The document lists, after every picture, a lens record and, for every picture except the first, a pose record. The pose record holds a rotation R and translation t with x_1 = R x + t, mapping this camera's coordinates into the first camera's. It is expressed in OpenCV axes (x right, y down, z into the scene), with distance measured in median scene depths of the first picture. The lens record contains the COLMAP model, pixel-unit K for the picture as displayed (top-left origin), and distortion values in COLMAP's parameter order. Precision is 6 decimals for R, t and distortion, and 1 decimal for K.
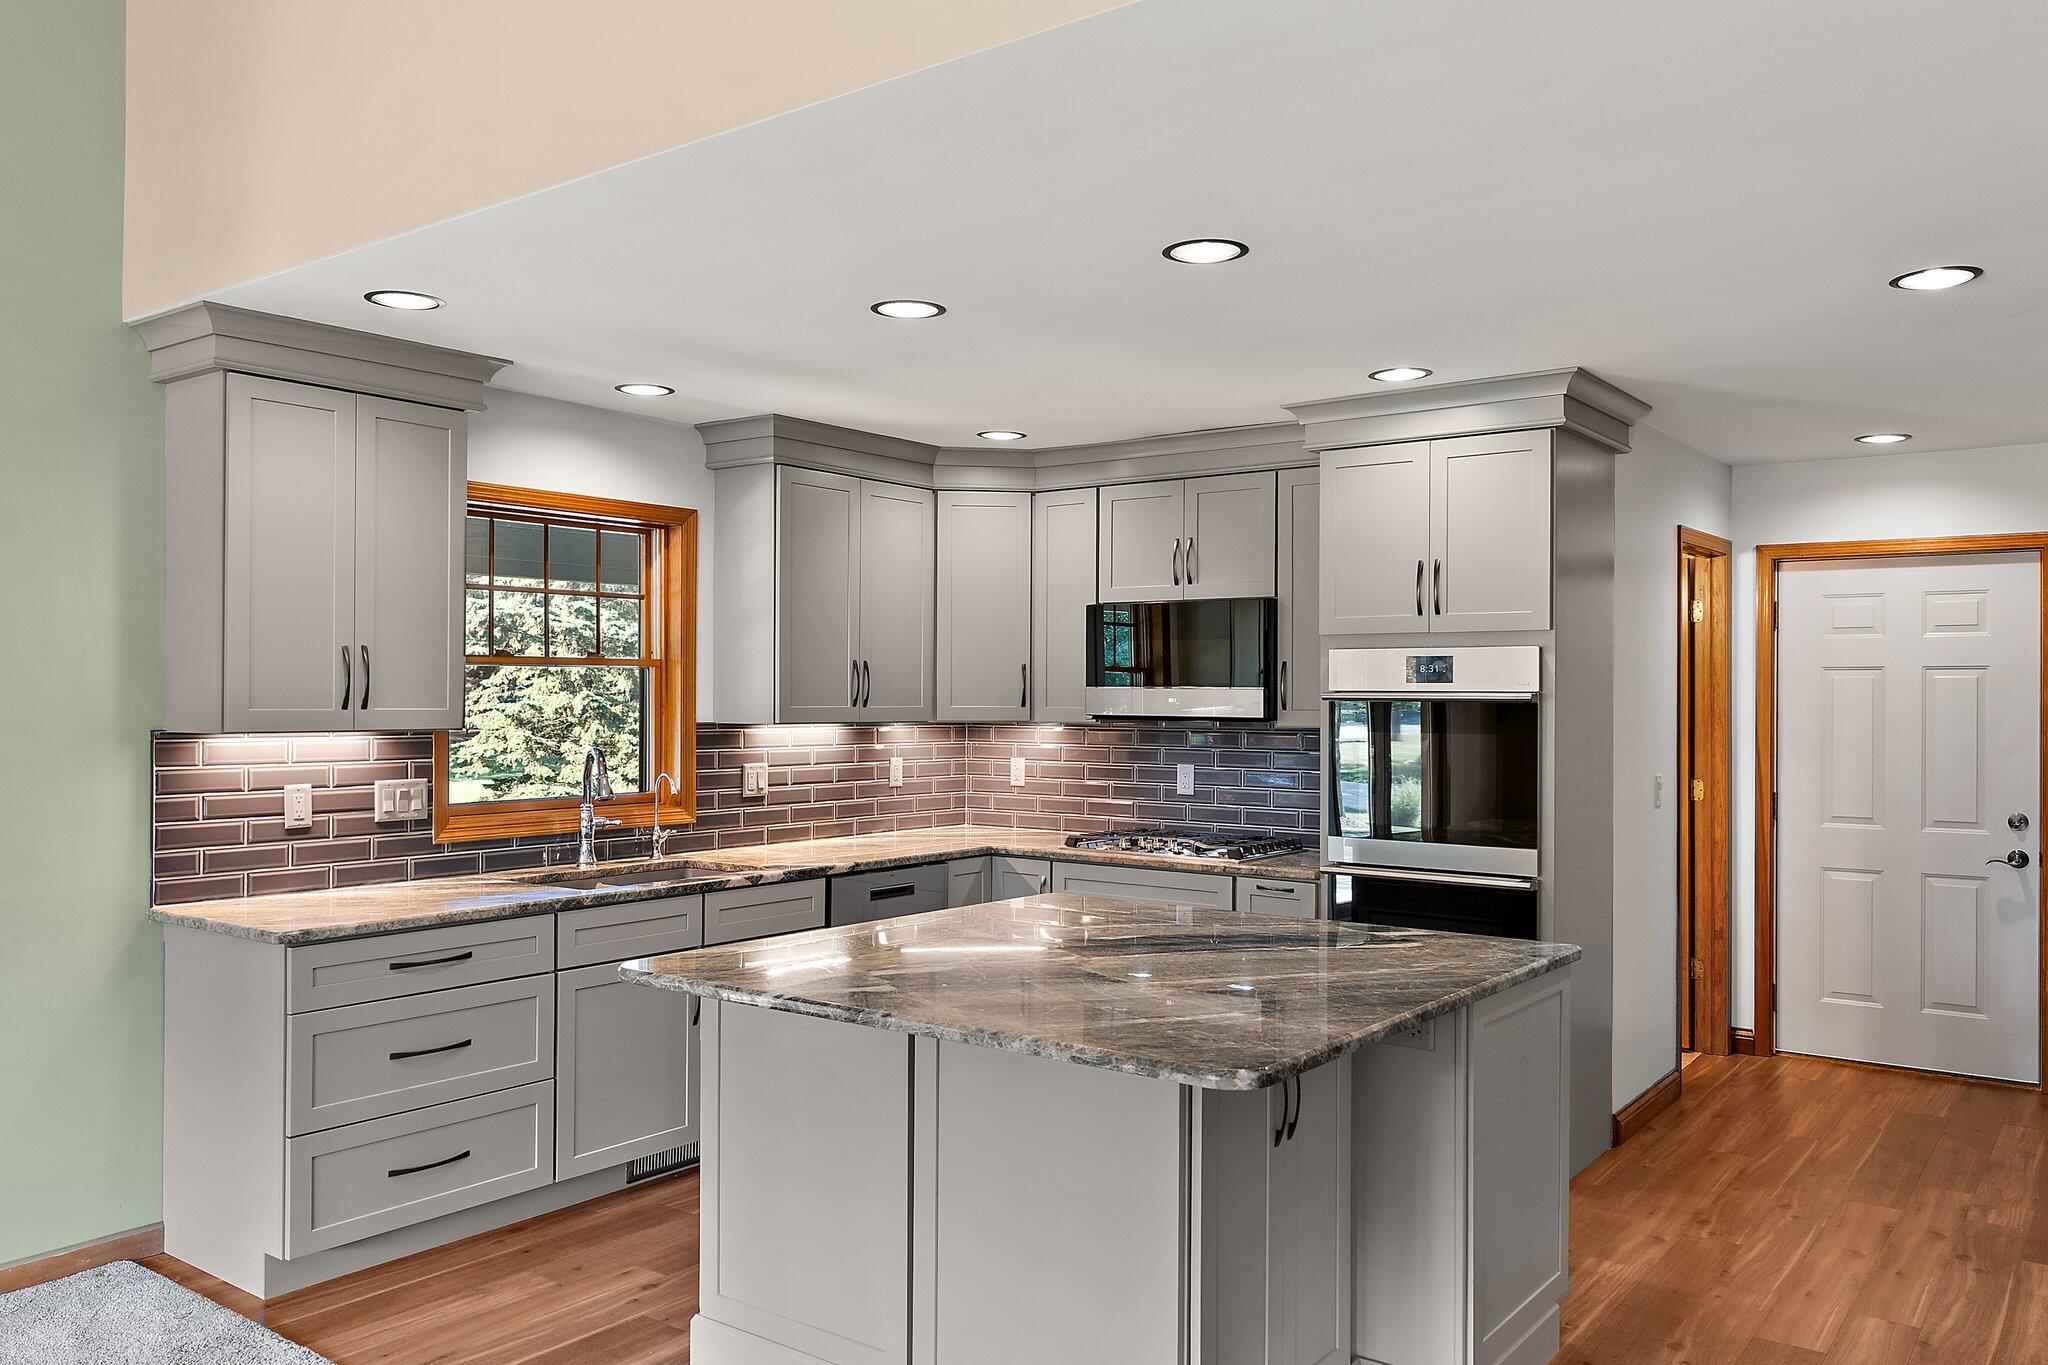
lens RADIAL K [[1549.0, 0, 1017.9], [0, 1549.0, 696.6], [0, 0, 1]] dist [0.009345, -0.003884]
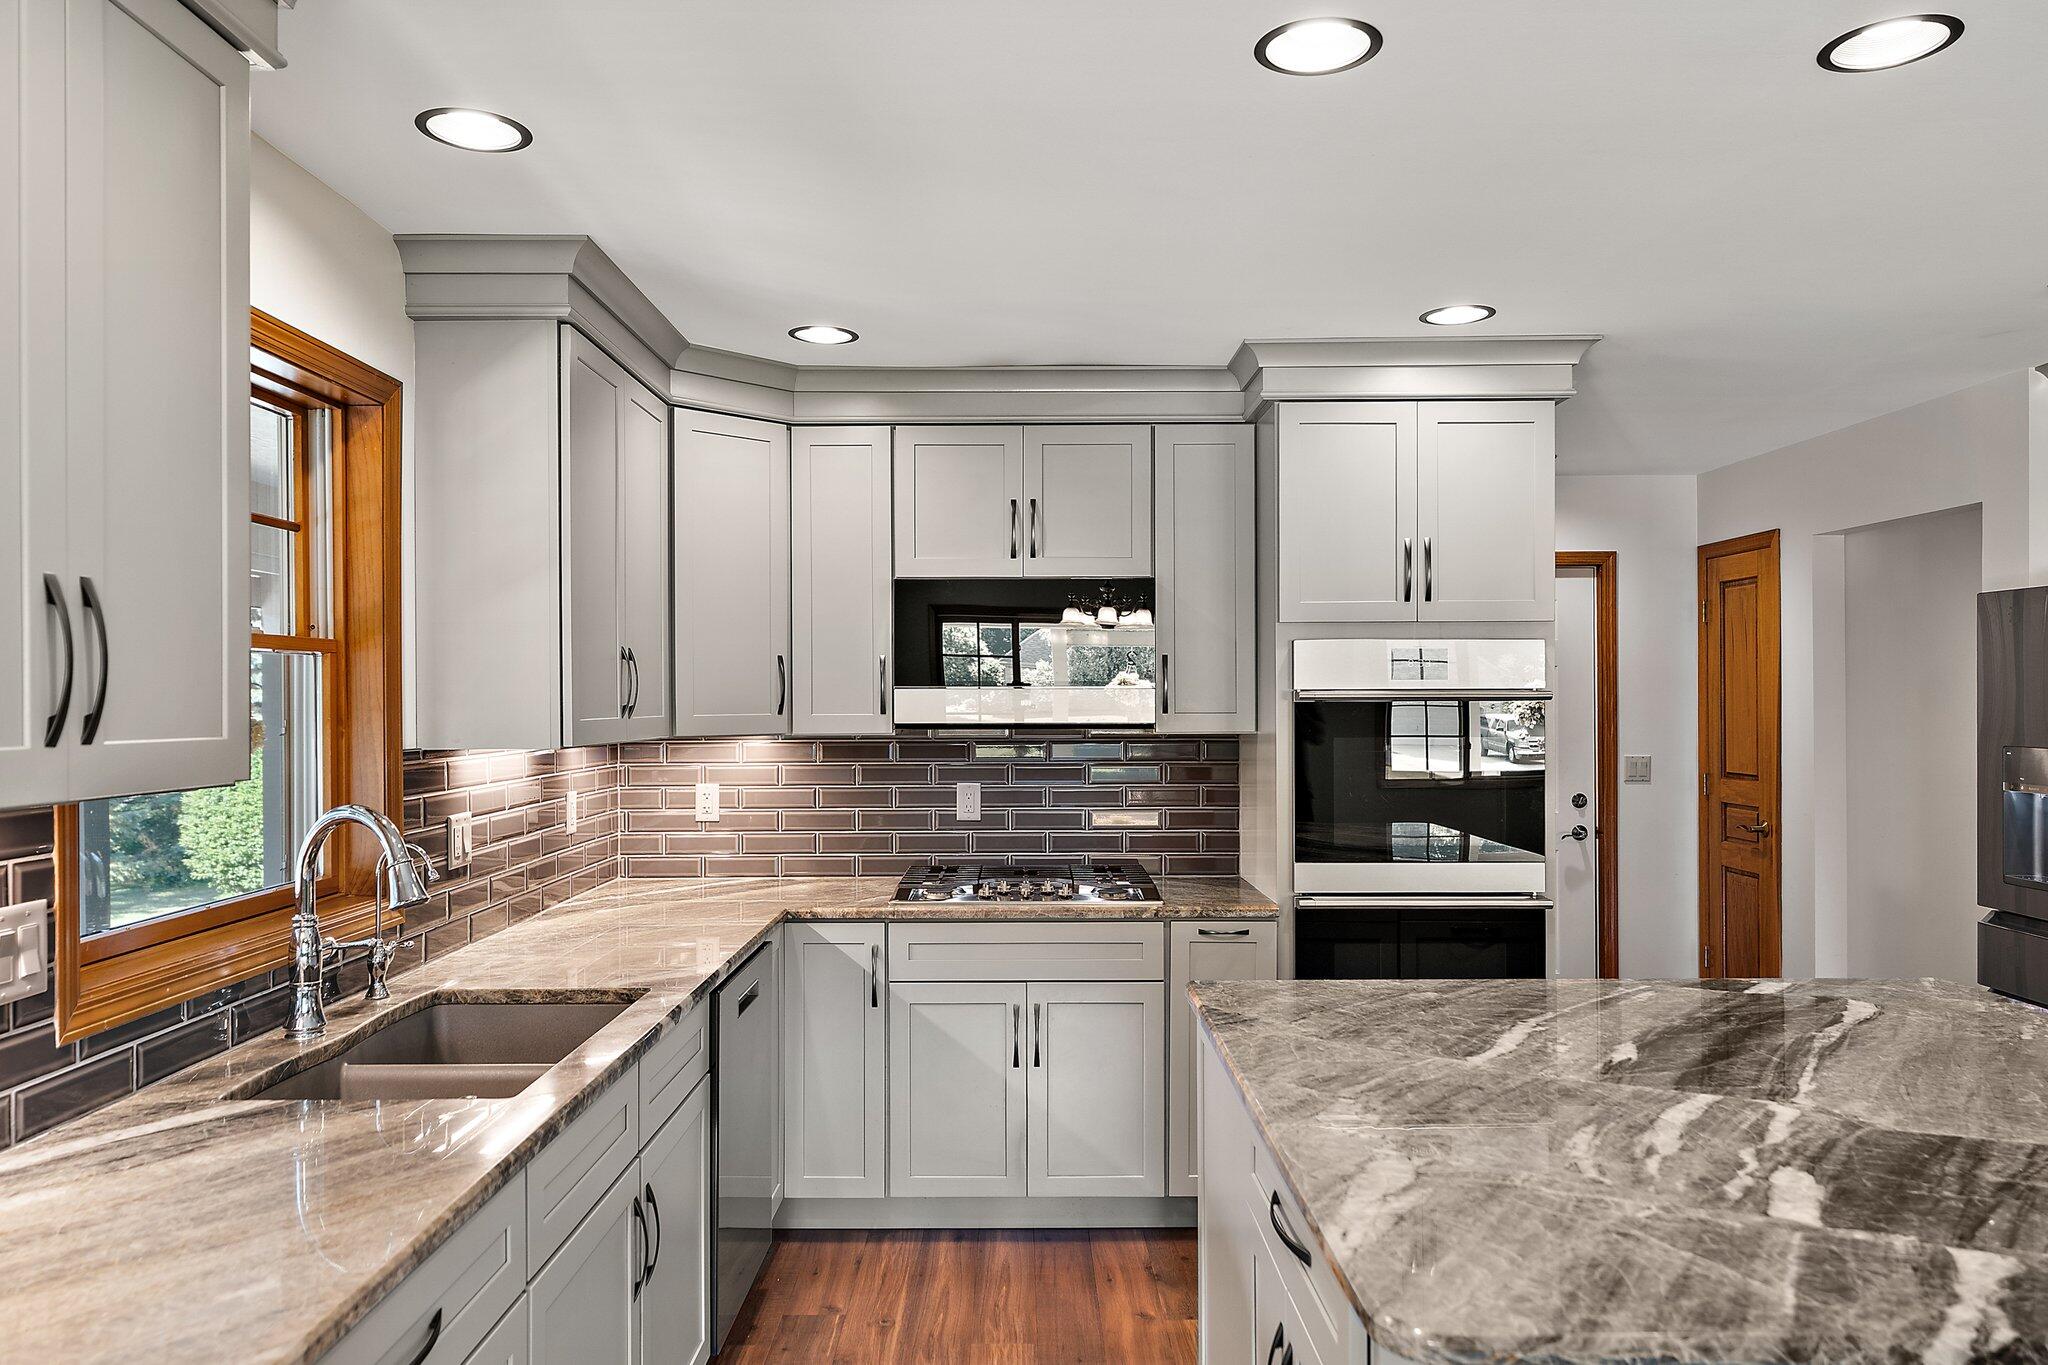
lens RADIAL K [[1394.1, 0, 1015.7], [0, 1394.1, 702.2], [0, 0, 1]] dist [0.006682, -0.002185]
pose [[0.800575, -0.009675, 0.599155, -0.359470], [0.009190, 0.999950, 0.003868, -0.000900], [-0.599163, 0.002409, 0.800624, 0.475564]]
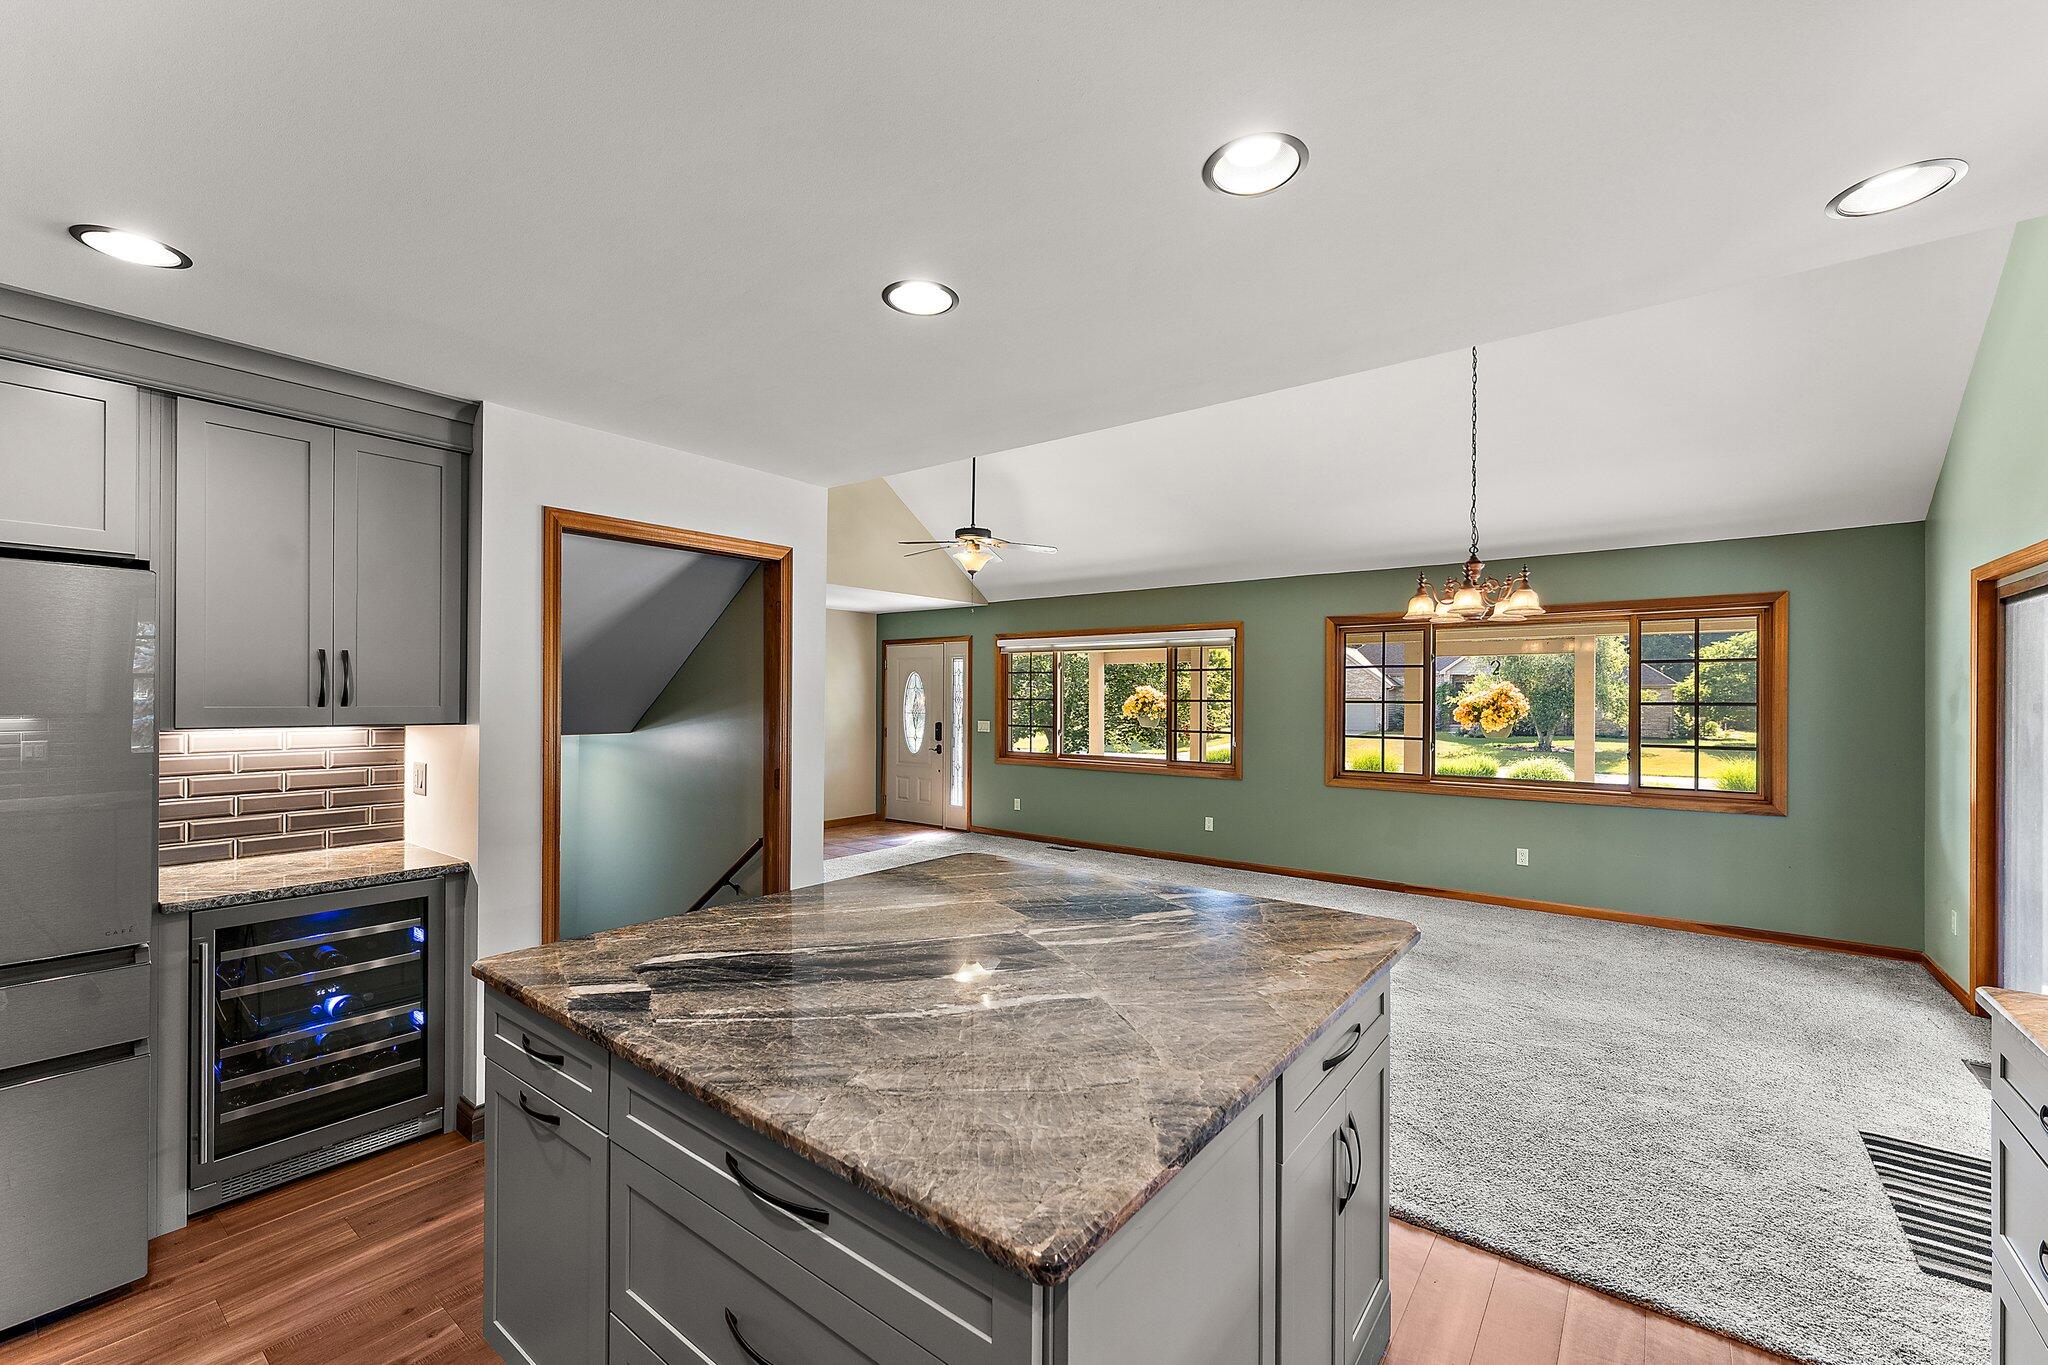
lens RADIAL K [[838.0, 0, 1017.7], [0, 838.0, 695.8], [0, 0, 1]] dist [0.000189, -0.000131]
pose [[-0.999859, -0.010864, 0.012812, 0.023789], [-0.010862, 0.999941, 0.000205, 0.000737], [-0.012814, 0.000066, -0.999918, 1.032697]]
